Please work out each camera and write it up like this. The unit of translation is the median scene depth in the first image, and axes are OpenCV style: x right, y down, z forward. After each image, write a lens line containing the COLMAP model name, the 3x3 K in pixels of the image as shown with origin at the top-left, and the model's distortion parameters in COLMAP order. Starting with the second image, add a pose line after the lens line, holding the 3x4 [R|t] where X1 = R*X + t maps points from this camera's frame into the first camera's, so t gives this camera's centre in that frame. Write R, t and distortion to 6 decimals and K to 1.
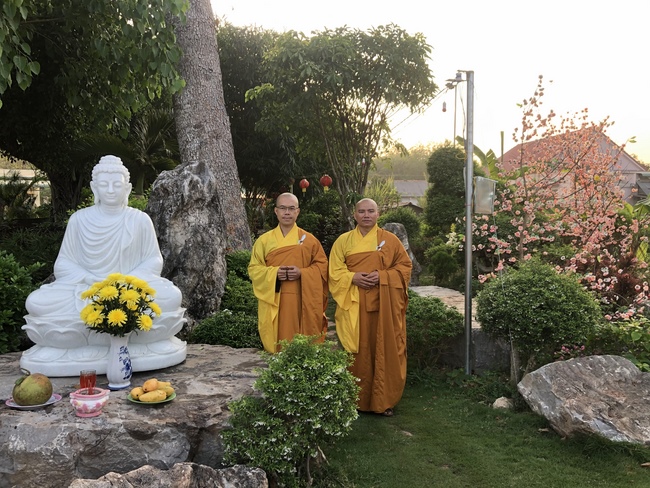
lens RADIAL K [[531.0, 0, 325.0], [0, 531.0, 244.0], [0, 0, 1]] dist [0.051747, -0.116533]
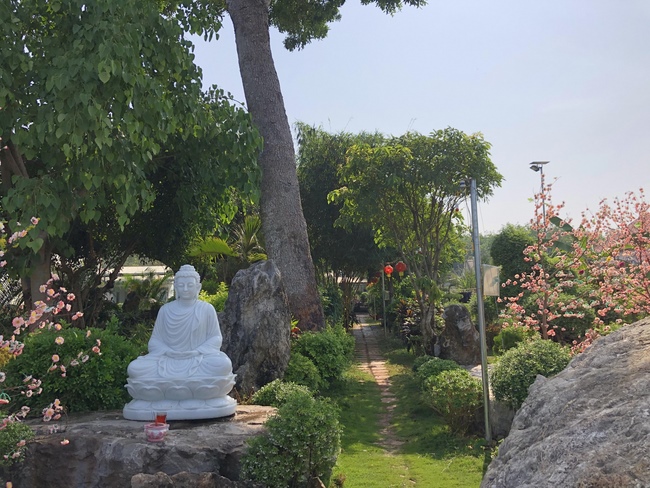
lens RADIAL K [[529.7, 0, 325.0], [0, 529.7, 244.0], [0, 0, 1]] dist [0.044354, -0.150909]
pose [[0.974919, -0.052517, -0.216273, 0.179432], [0.018391, 0.987448, -0.156873, 0.006602], [0.221797, 0.148961, 0.963648, -0.201426]]
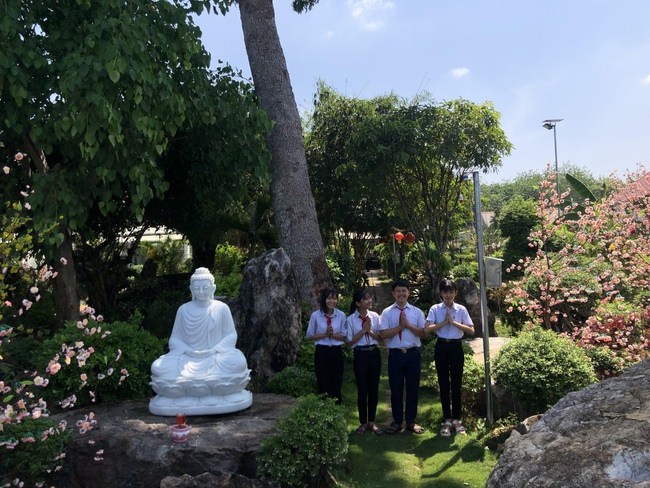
lens RADIAL K [[529.7, 0, 314.0], [0, 529.7, 240.7], [0, 0, 1]] dist [0.035668, -0.155109]
pose [[0.962971, -0.053156, -0.264315, 0.205305], [0.035117, 0.996749, -0.072513, -0.080381], [0.267310, 0.060546, 0.961707, -0.248062]]
